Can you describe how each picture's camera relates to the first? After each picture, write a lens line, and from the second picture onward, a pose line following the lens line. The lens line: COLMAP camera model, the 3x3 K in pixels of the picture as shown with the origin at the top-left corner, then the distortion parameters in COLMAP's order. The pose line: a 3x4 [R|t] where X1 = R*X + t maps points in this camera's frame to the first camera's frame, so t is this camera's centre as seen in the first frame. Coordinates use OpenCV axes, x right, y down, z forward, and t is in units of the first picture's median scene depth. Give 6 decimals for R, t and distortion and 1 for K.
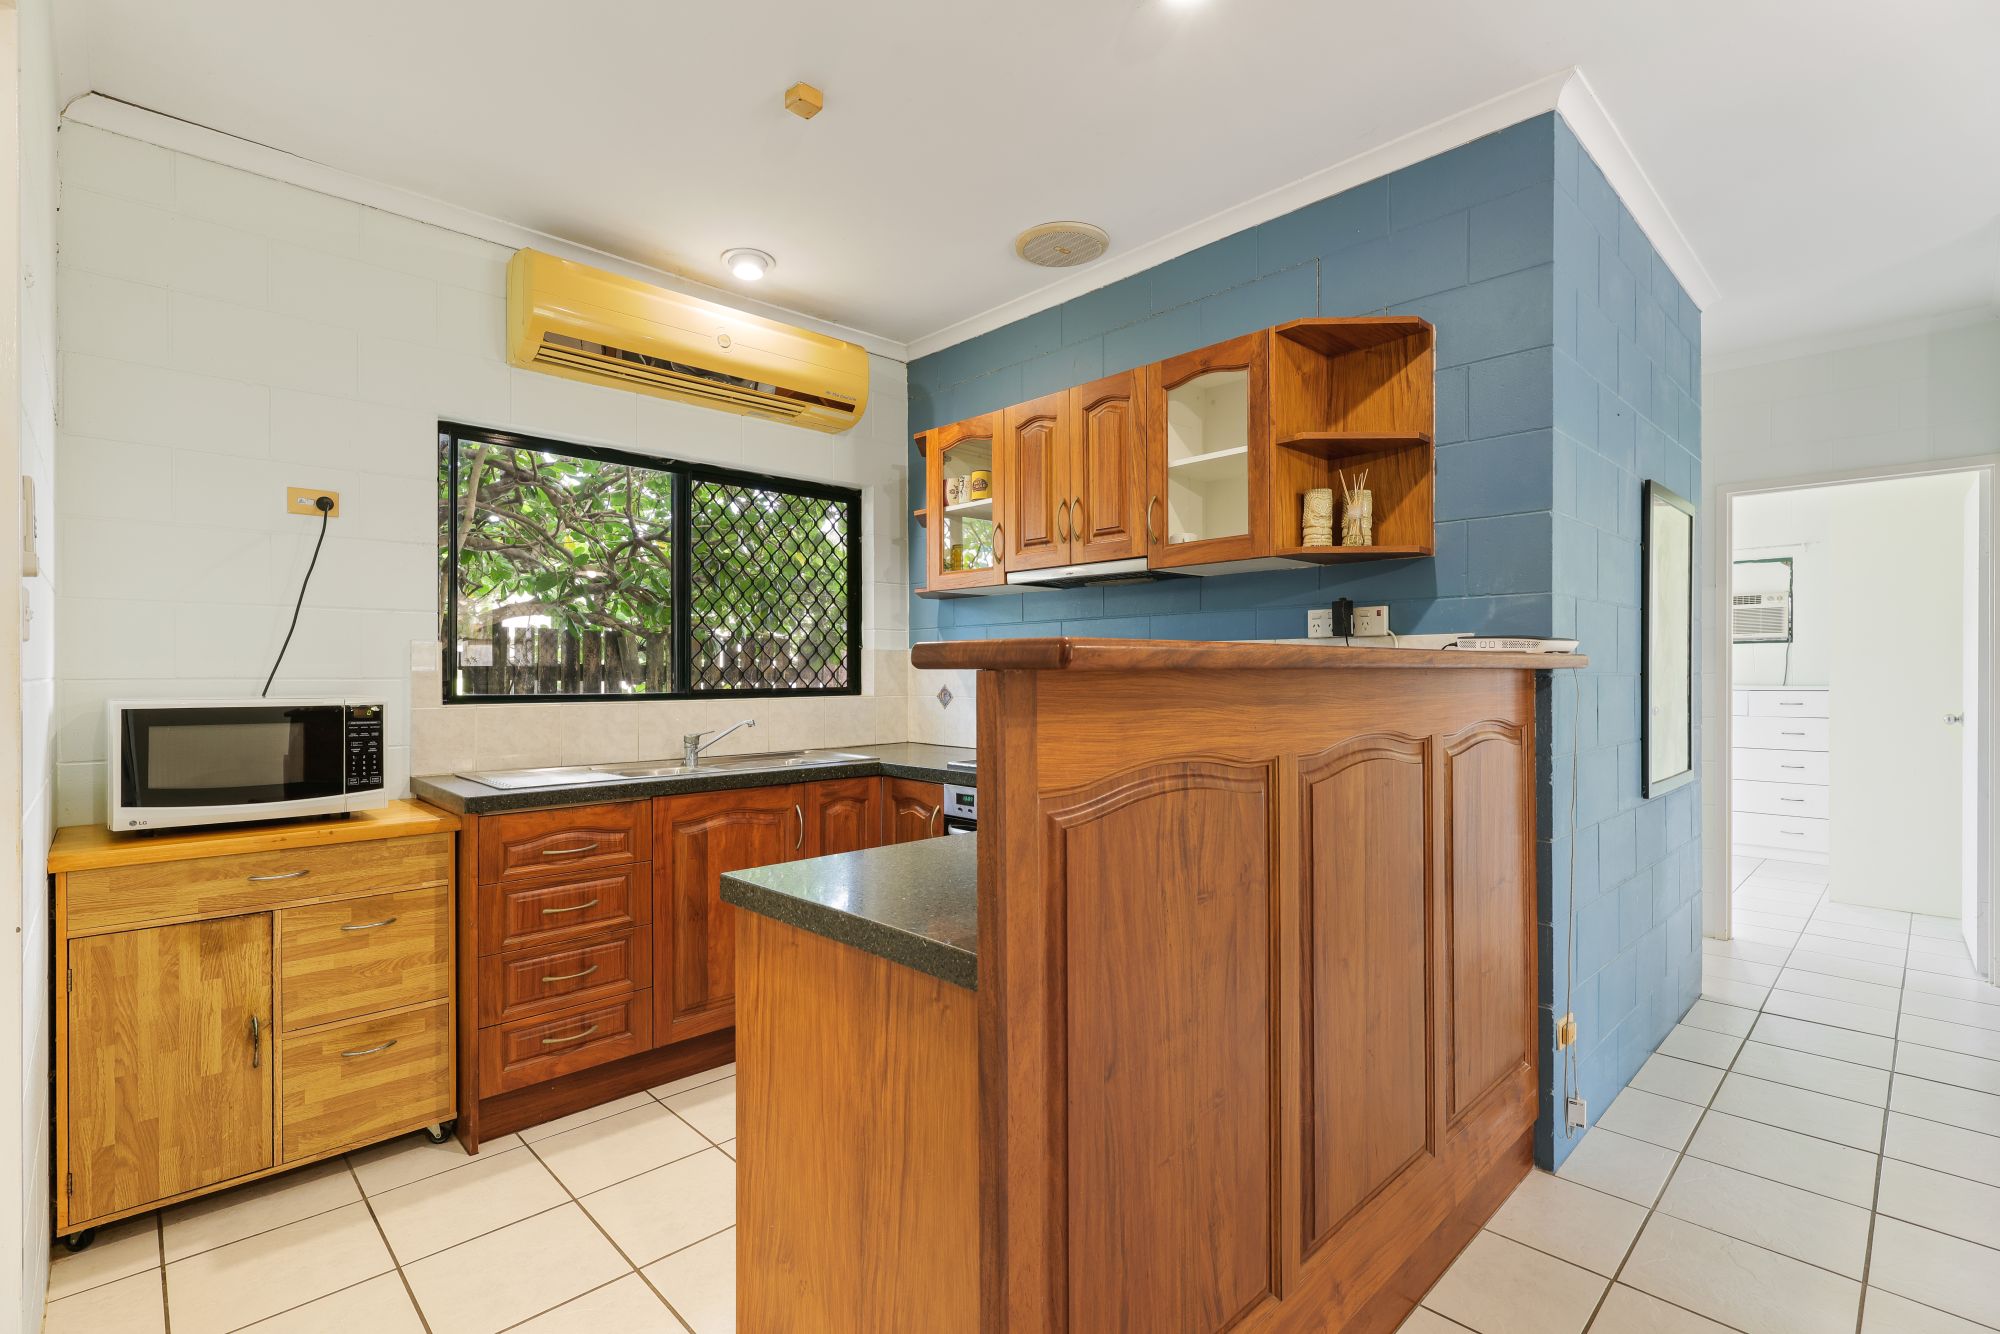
lens RADIAL K [[916.5, 0, 1003.3], [0, 916.5, 671.3], [0, 0, 1]] dist [-0.004786, -0.000674]
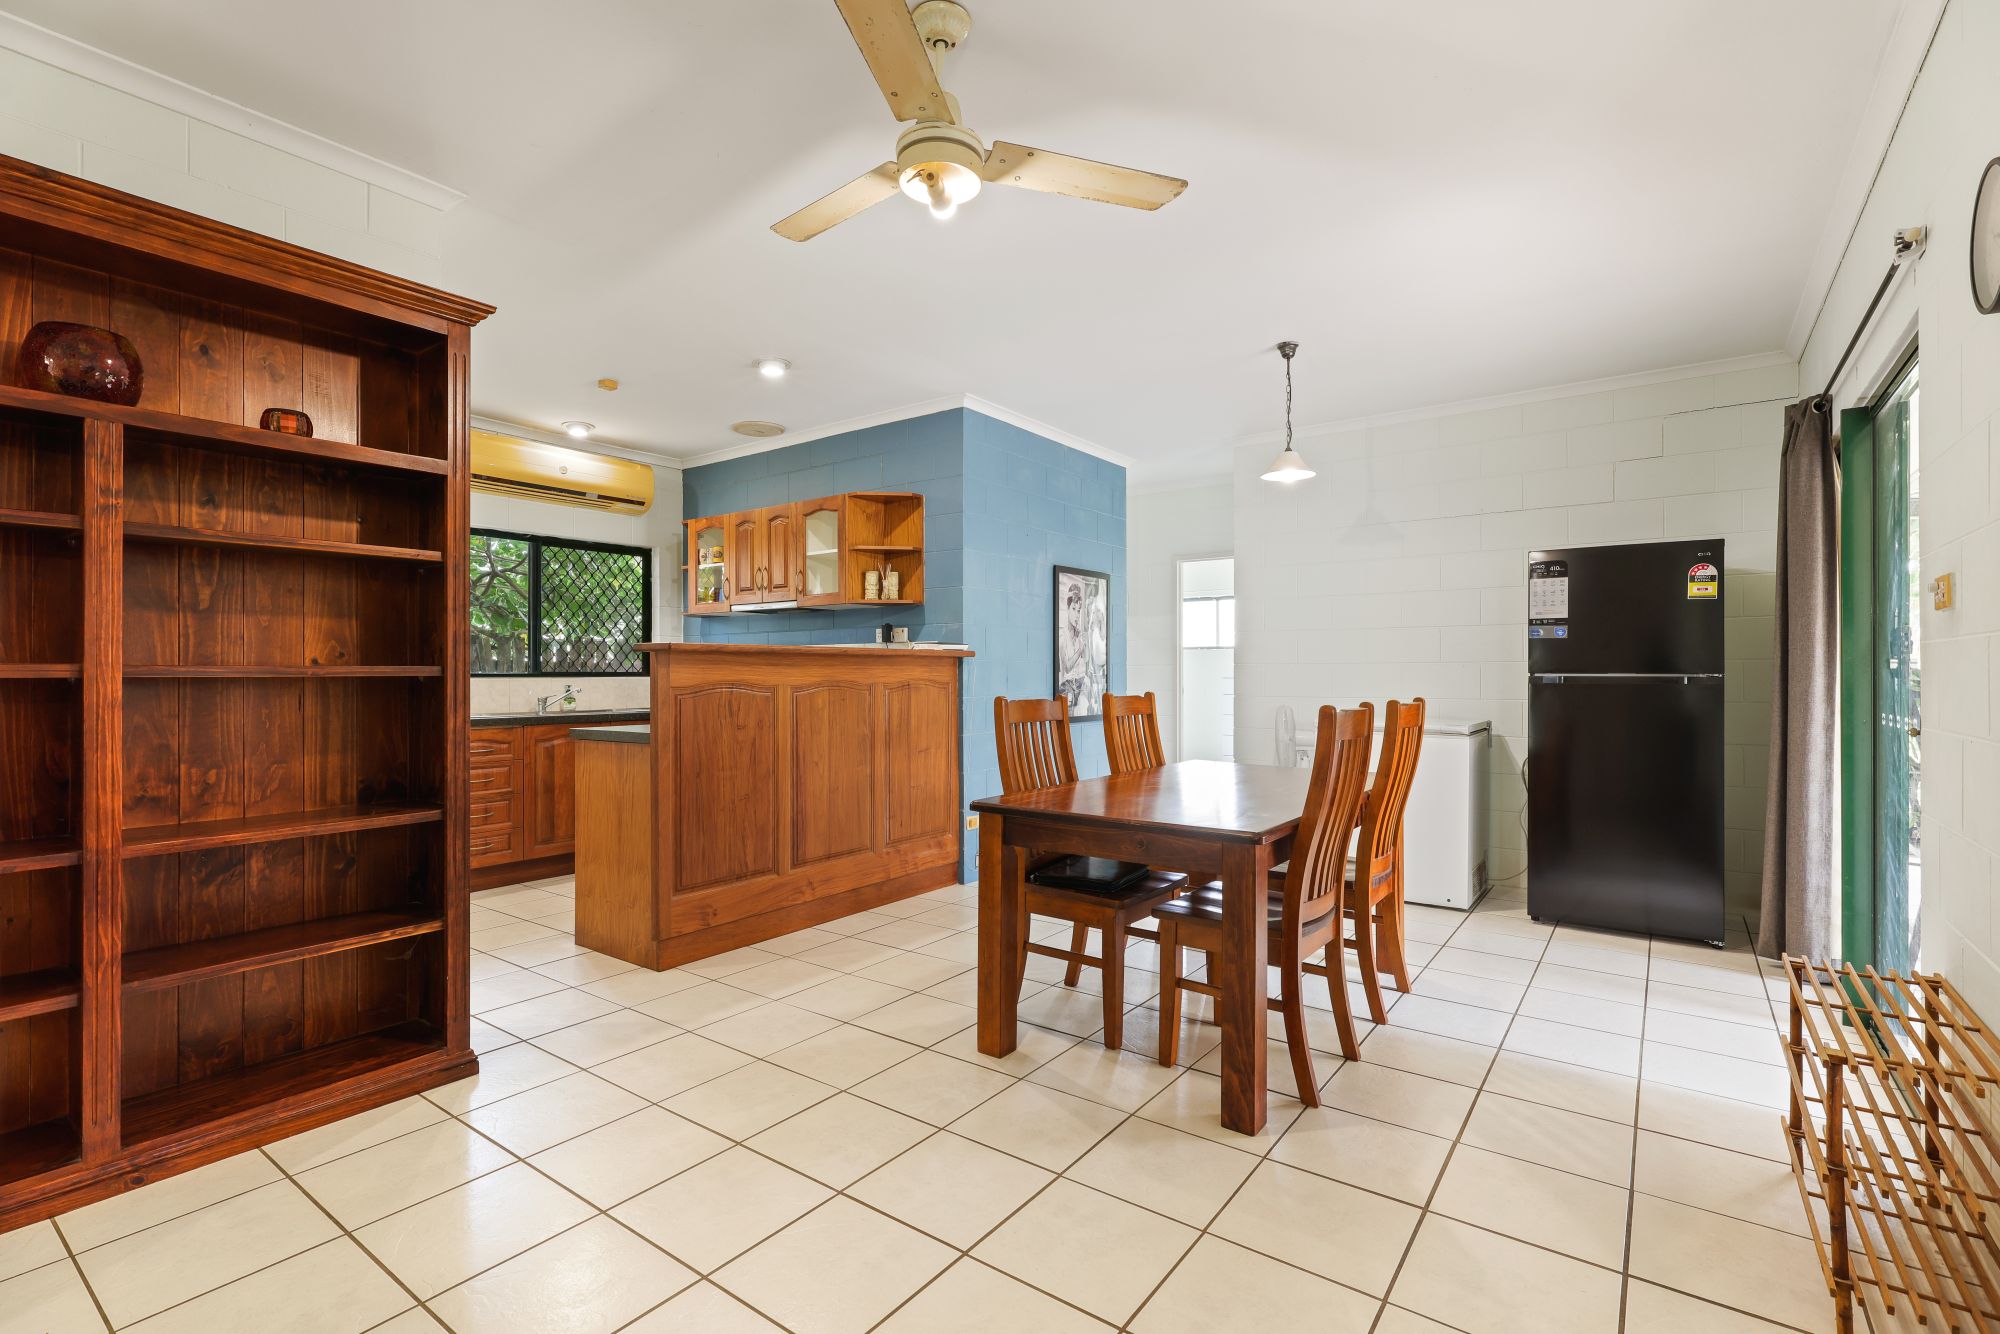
lens RADIAL K [[916.5, 0, 1001.9], [0, 916.5, 673.2], [0, 0, 1]] dist [-0.004786, -0.000674]
pose [[0.985781, 0.001418, 0.168031, 0.241461], [-0.000965, 0.999996, -0.002779, 0.030973], [-0.168034, 0.002577, 0.985778, -0.915886]]
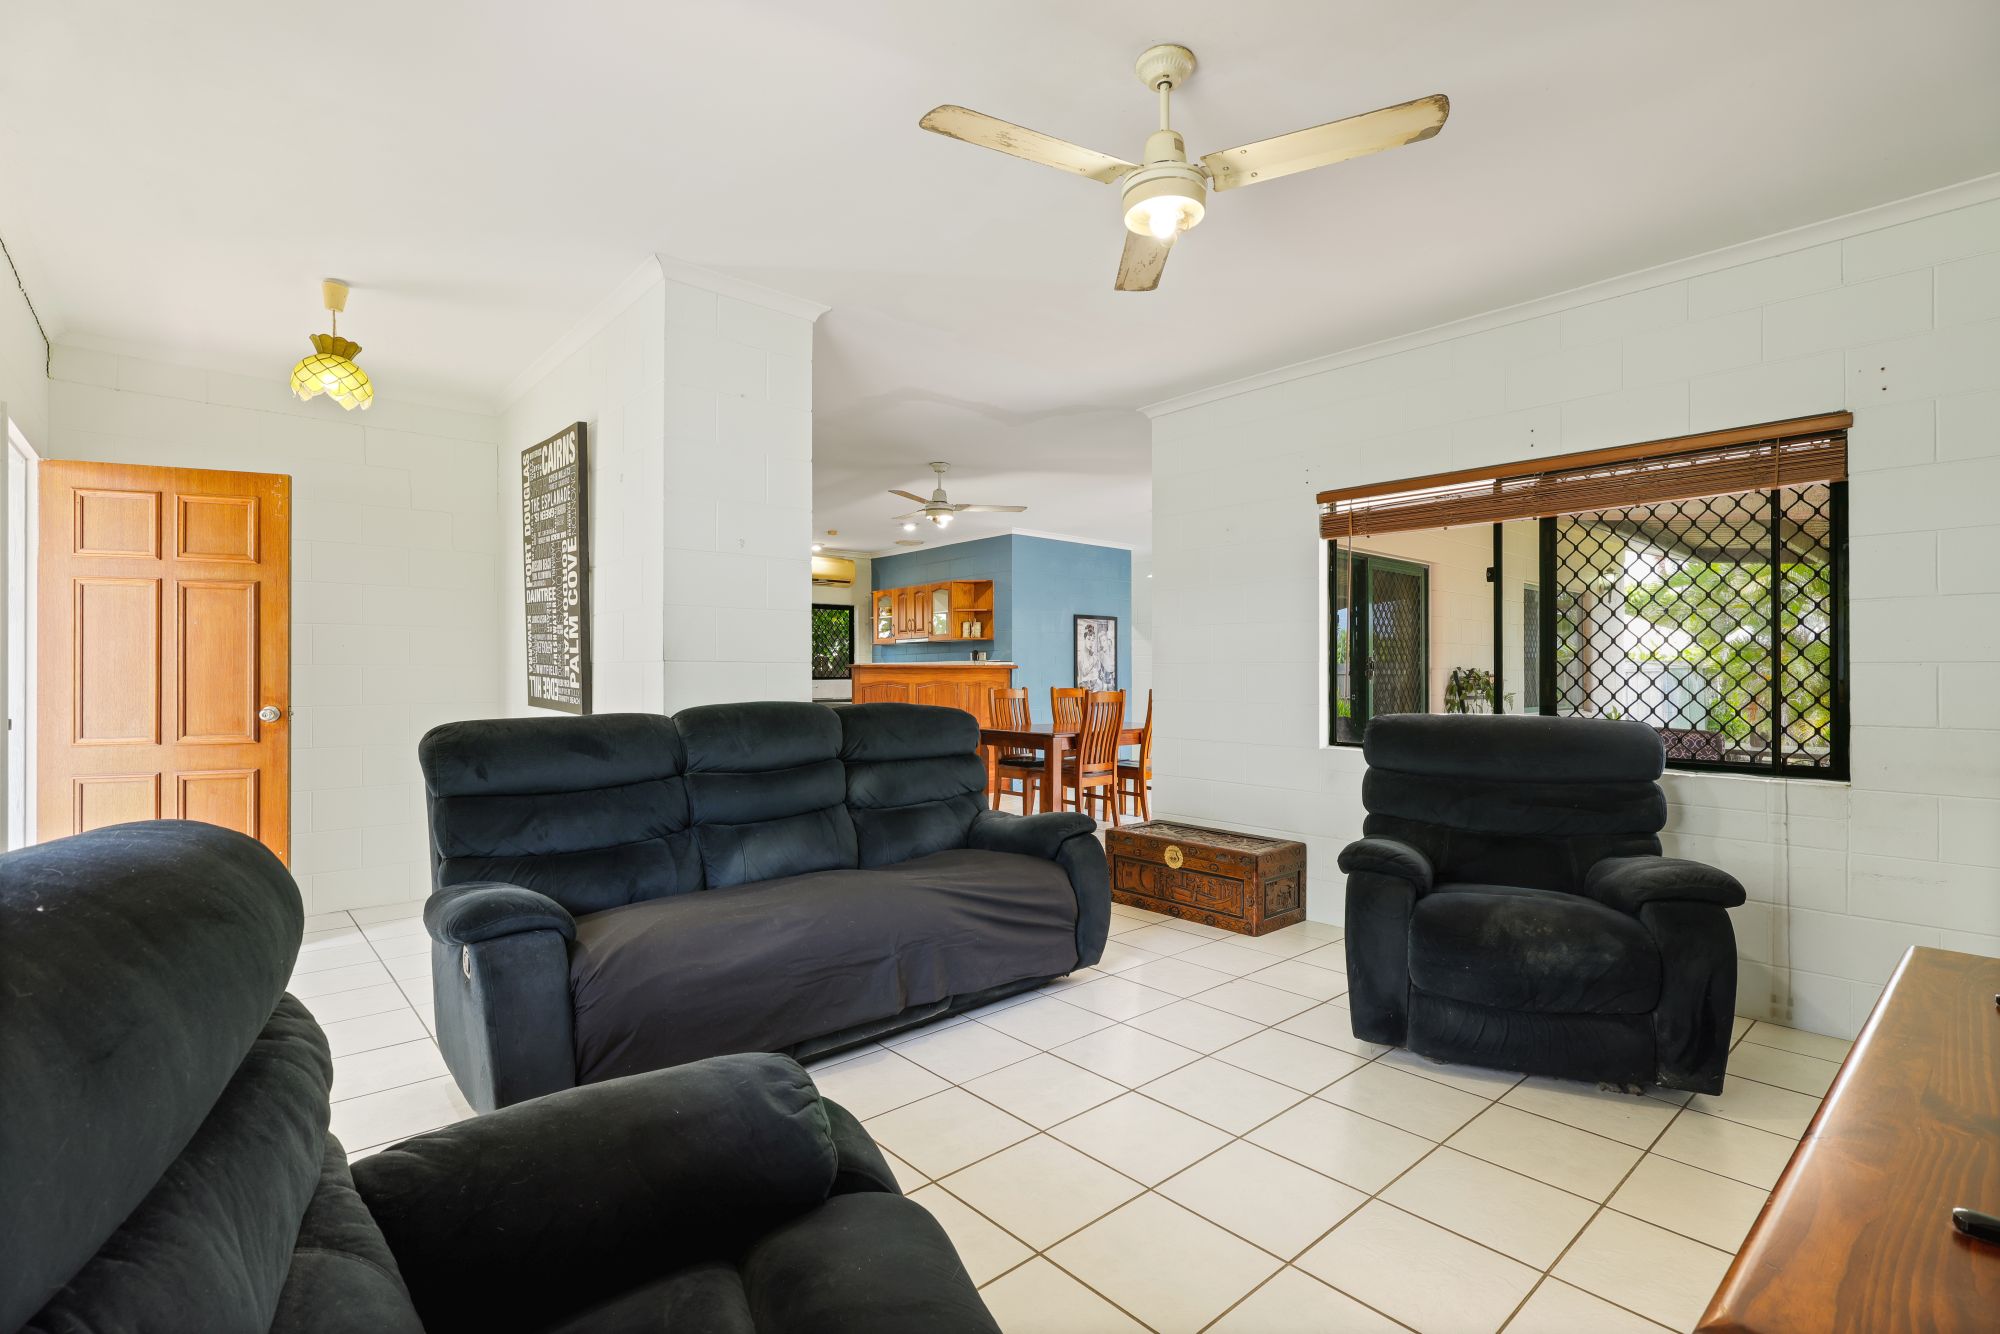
lens RADIAL K [[916.5, 0, 994.2], [0, 916.5, 673.1], [0, 0, 1]] dist [-0.004786, -0.000674]
pose [[0.998676, 0.000432, -0.051432, 0.552771], [-0.000872, 0.999963, -0.008515, 0.038102], [0.051427, 0.008548, 0.998640, -2.351578]]
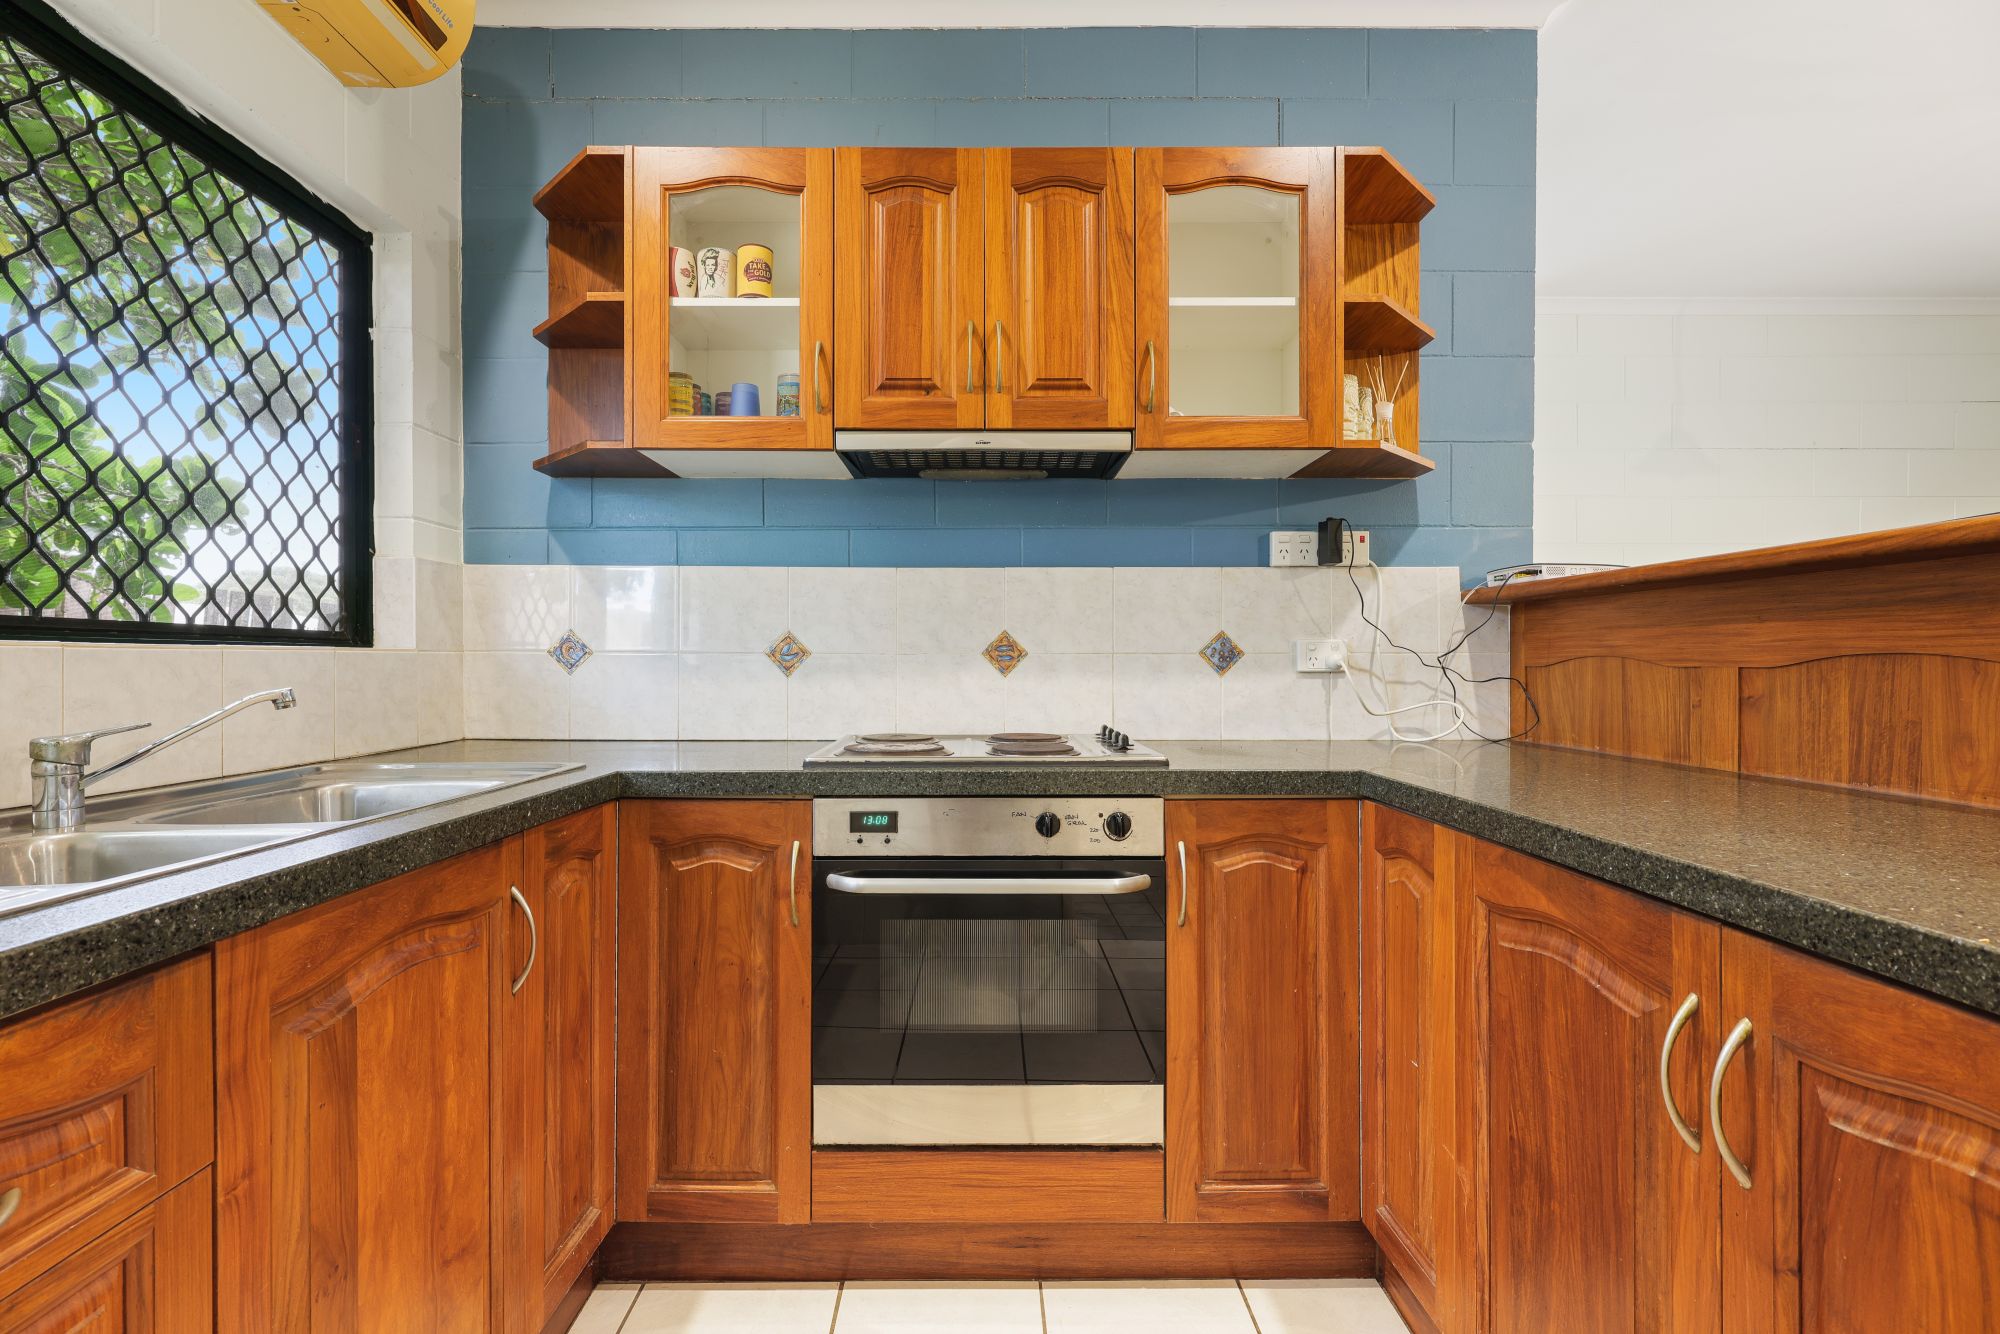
lens RADIAL K [[916.5, 0, 988.4], [0, 916.5, 665.7], [0, 0, 1]] dist [-0.004786, -0.000674]
pose [[0.692775, 0.000765, 0.721153, -0.377283], [-0.002085, 0.999997, 0.000942, 0.045787], [-0.721150, -0.002156, 0.692775, 0.563117]]
